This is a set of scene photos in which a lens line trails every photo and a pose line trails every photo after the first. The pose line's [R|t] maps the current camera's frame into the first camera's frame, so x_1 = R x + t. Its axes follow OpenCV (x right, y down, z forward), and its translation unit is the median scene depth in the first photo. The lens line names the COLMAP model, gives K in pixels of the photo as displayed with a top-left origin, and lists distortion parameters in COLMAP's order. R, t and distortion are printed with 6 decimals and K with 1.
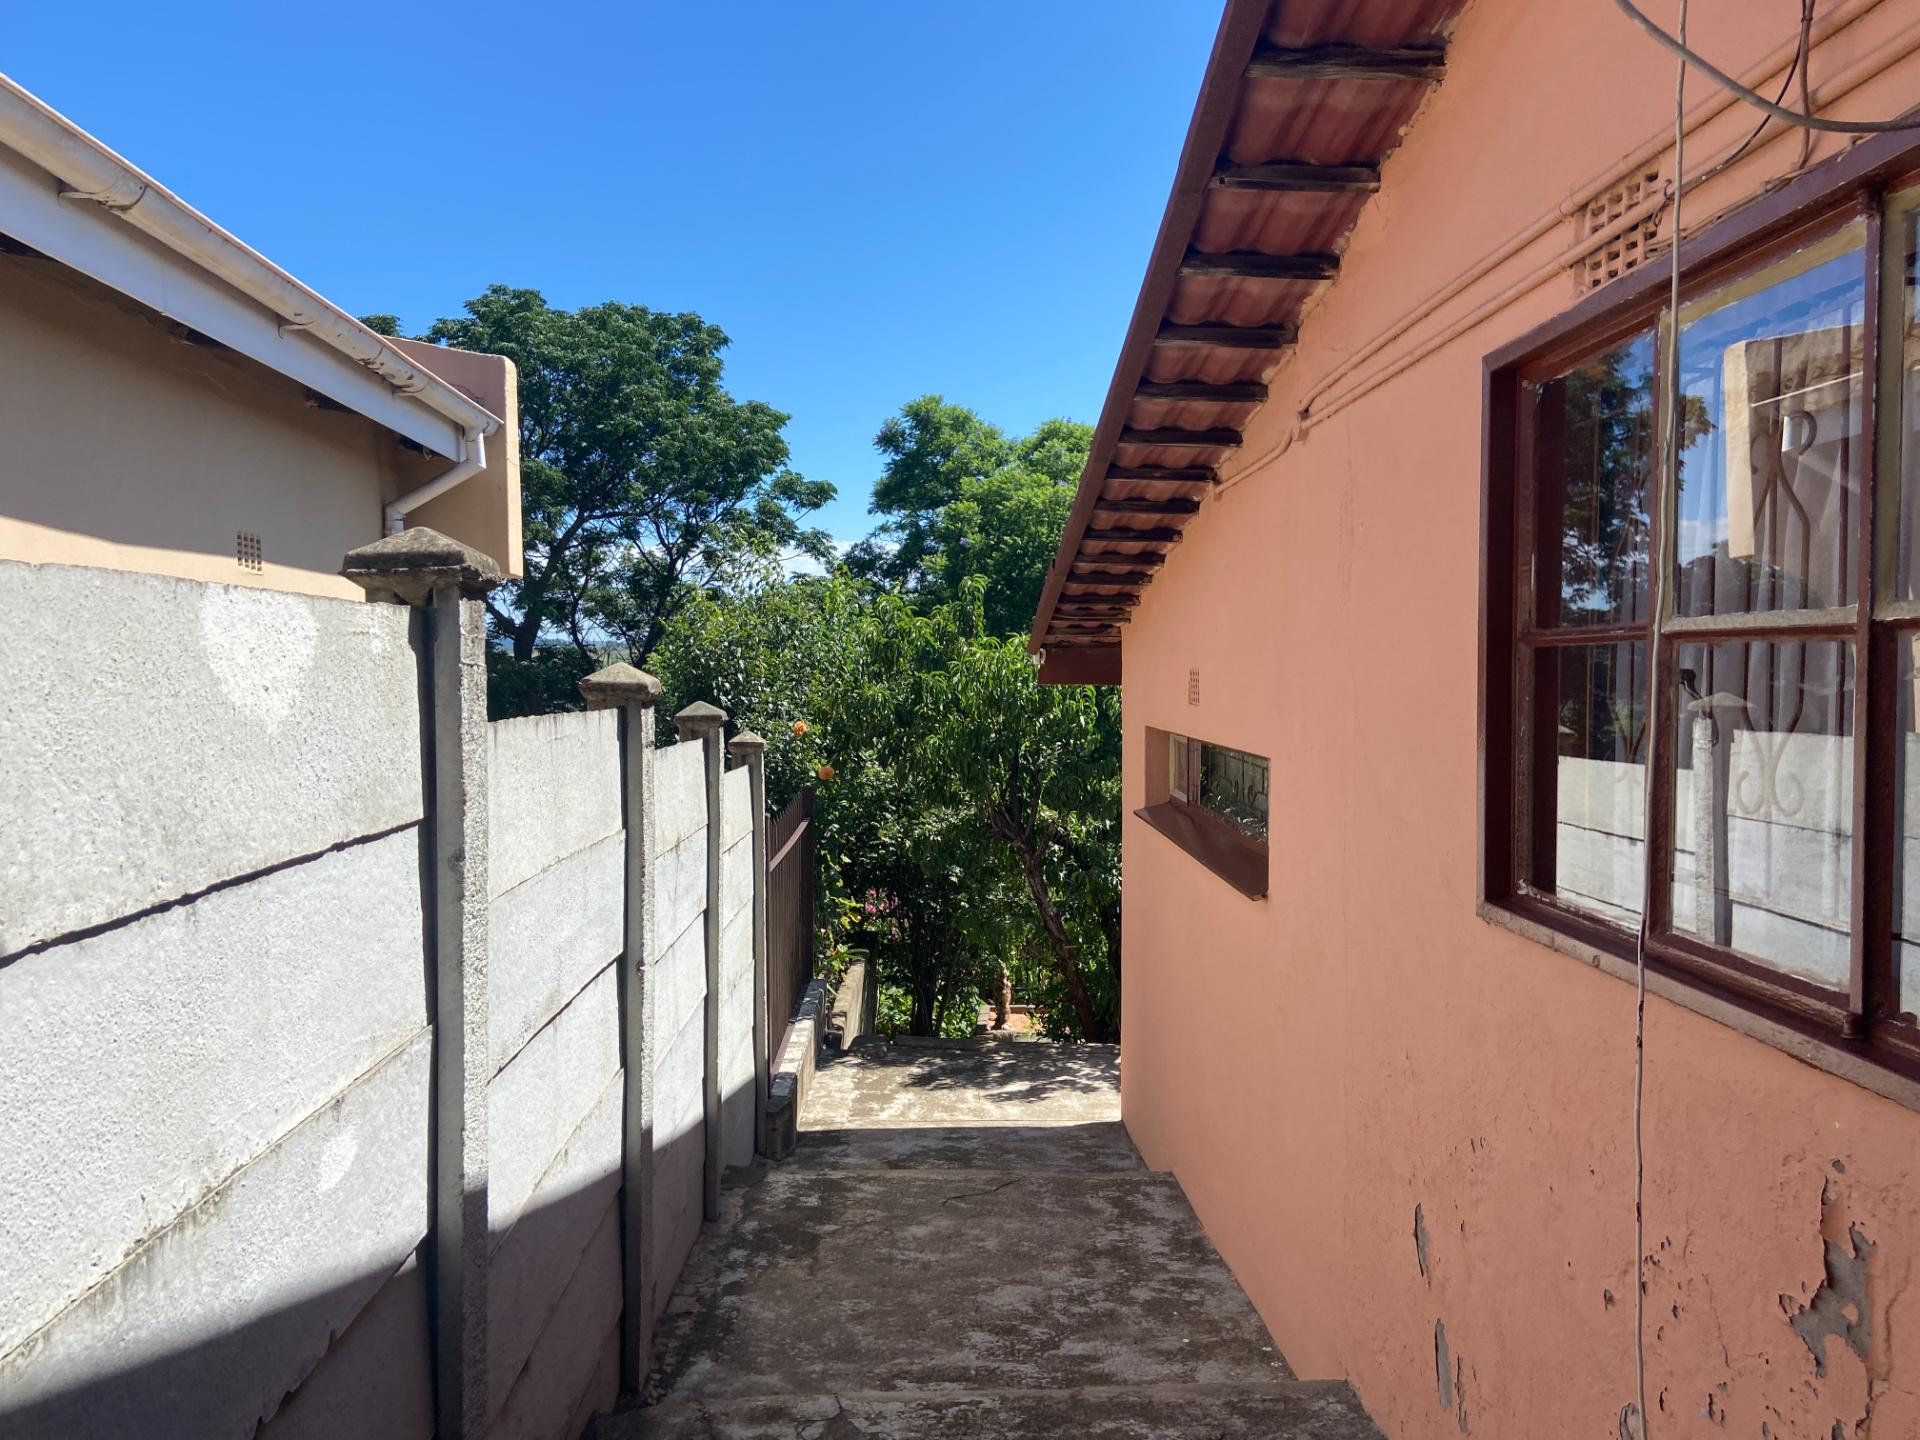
lens RADIAL K [[1446.4, 0, 972.7], [0, 1446.4, 722.6], [0, 0, 1]] dist [0.118586, -0.152930]
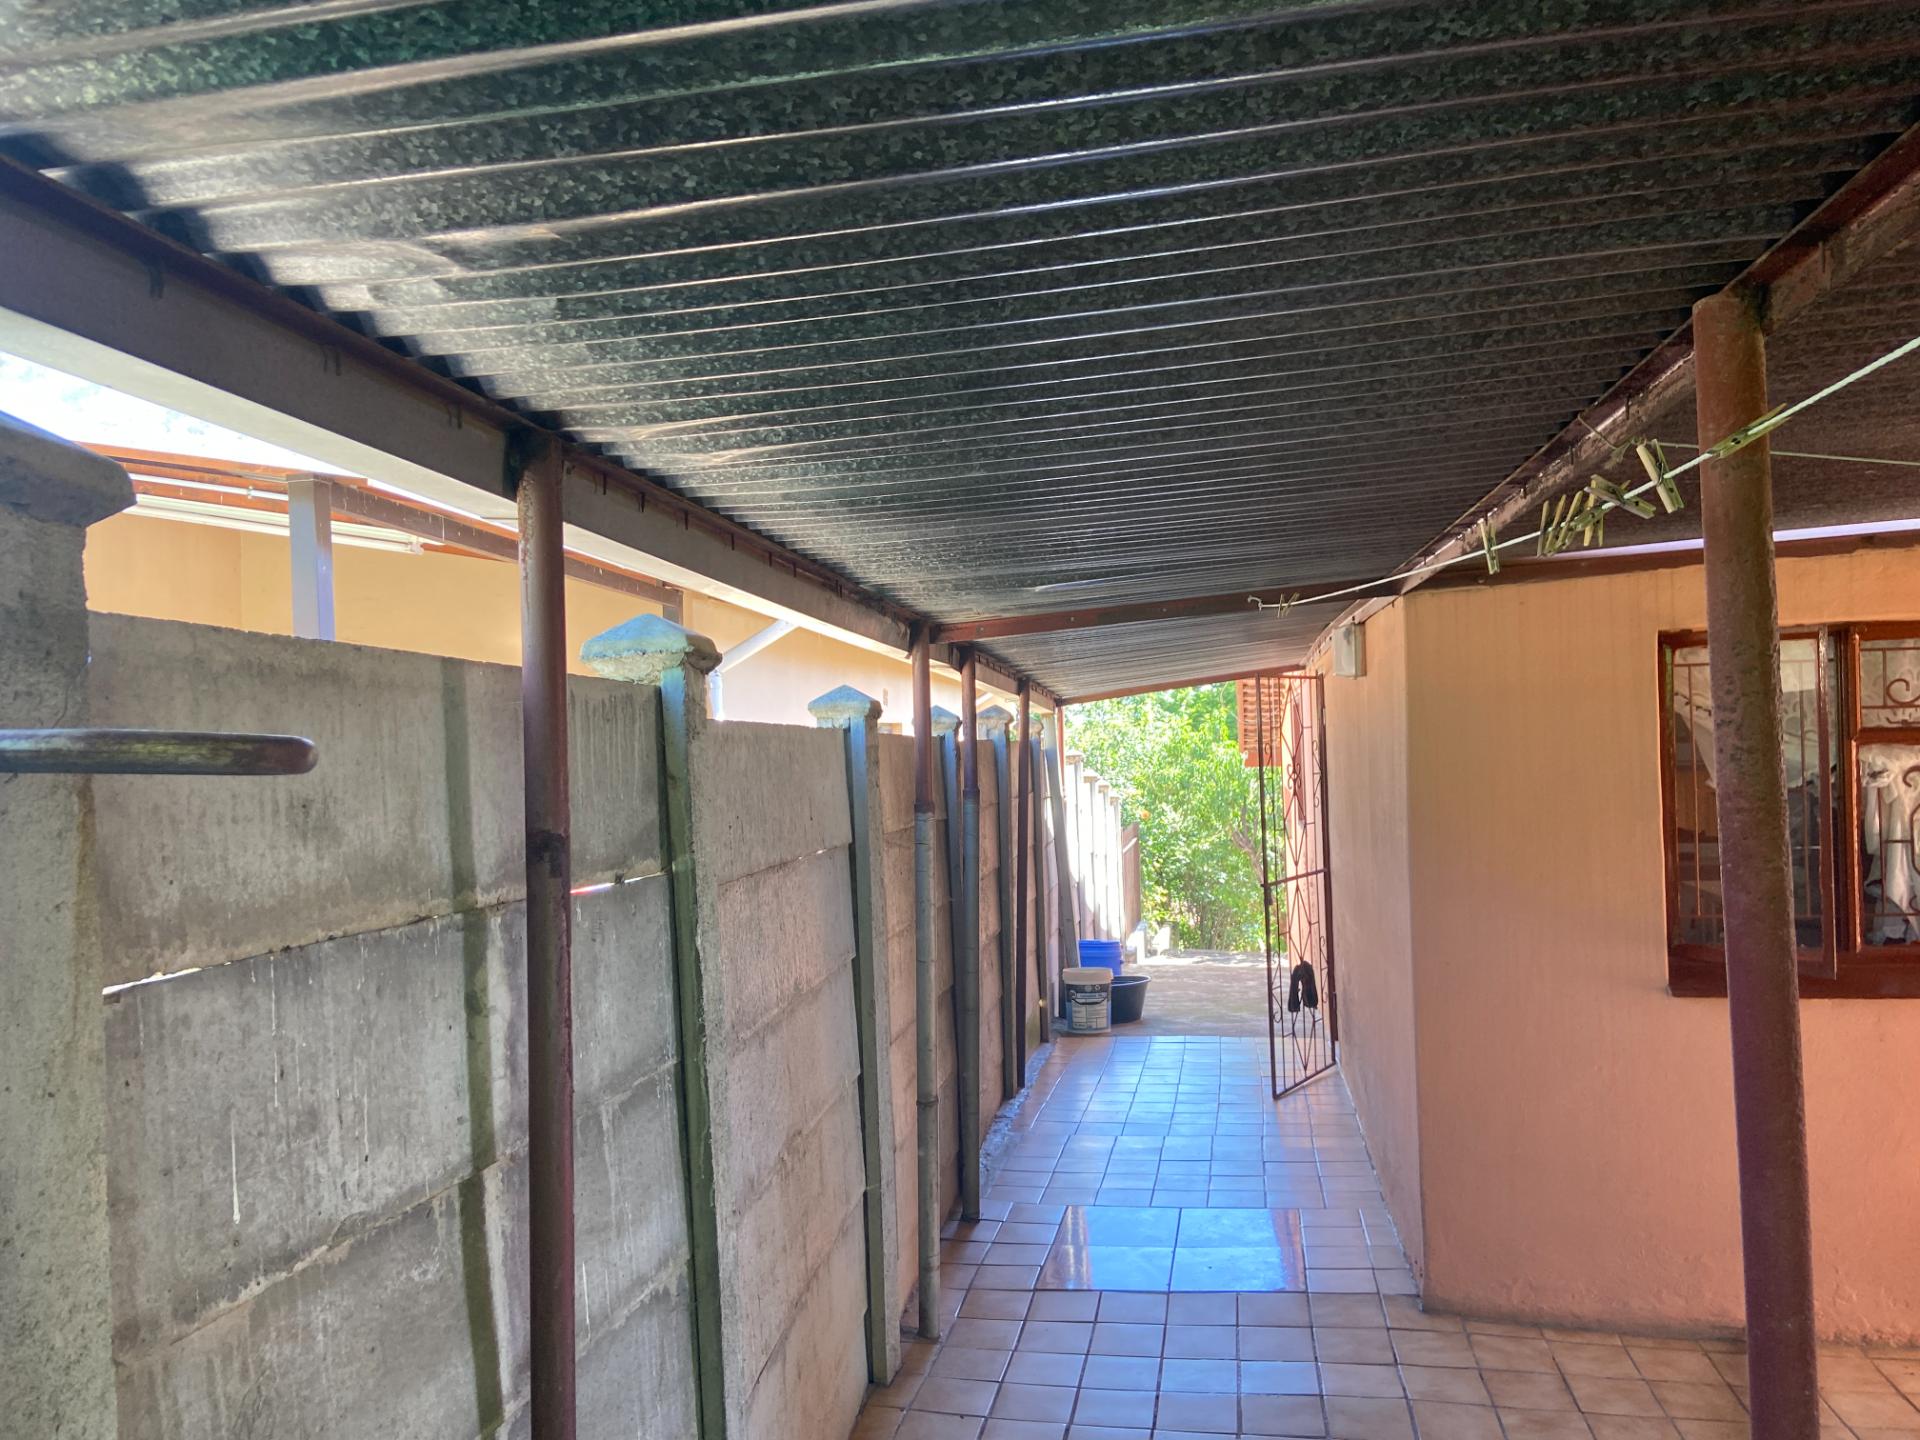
lens RADIAL K [[1446.4, 0, 972.7], [0, 1446.4, 722.6], [0, 0, 1]] dist [0.118586, -0.152930]
pose [[0.976077, -0.028607, -0.215534, 0.091778], [0.015619, 0.997971, -0.061724, 0.027377], [0.216862, 0.056881, 0.974544, -0.906556]]
